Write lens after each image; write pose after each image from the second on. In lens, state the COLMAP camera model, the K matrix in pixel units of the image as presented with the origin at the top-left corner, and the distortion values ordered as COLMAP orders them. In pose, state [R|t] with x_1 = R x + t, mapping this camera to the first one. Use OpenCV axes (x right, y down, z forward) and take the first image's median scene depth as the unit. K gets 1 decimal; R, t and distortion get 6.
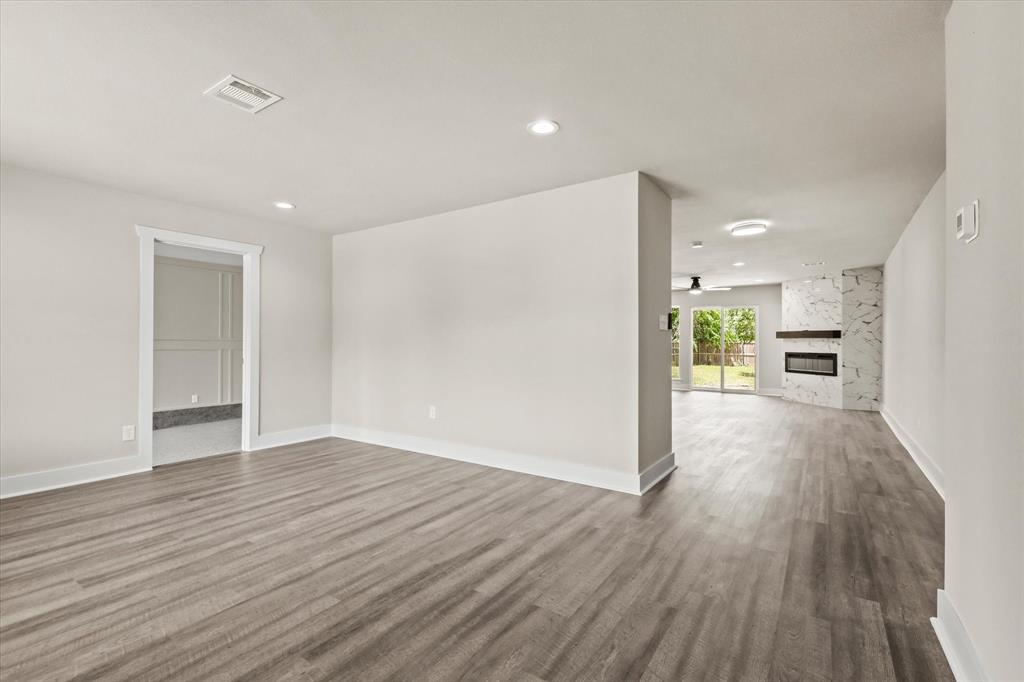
lens RADIAL K [[460.3, 0, 515.6], [0, 460.3, 341.4], [0, 0, 1]] dist [0.001474, 0.000978]
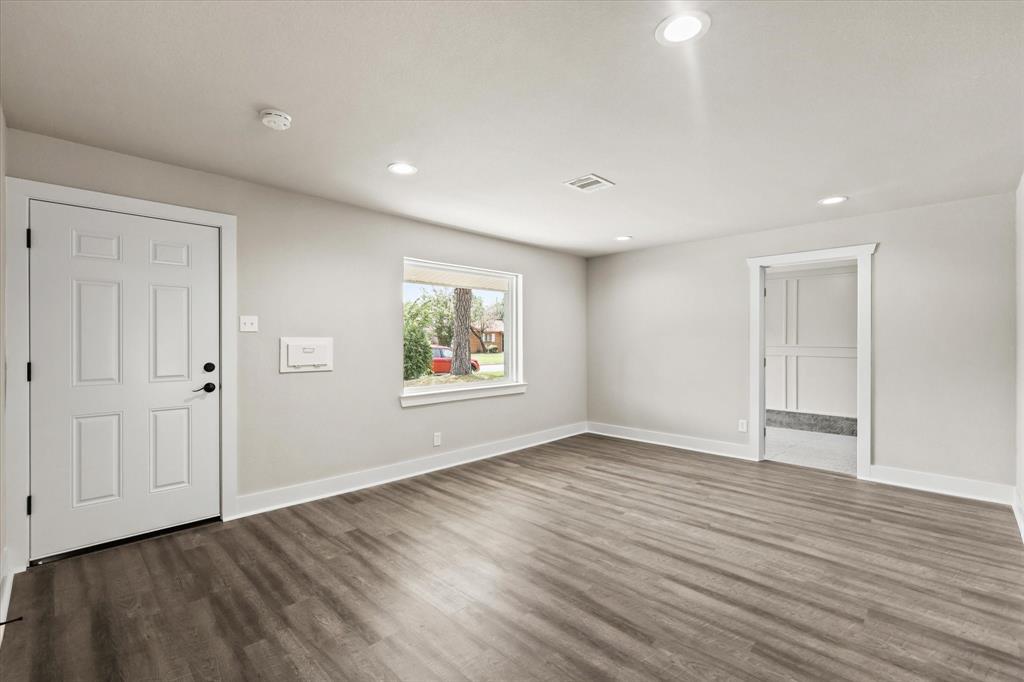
lens RADIAL K [[460.3, 0, 527.3], [0, 460.3, 340.6], [0, 0, 1]] dist [0.001474, 0.000978]
pose [[-0.170258, 0.001204, -0.985399, 0.622940], [-0.001183, 0.999998, 0.001426, -0.043337], [0.985399, 0.001409, -0.170256, 0.796893]]
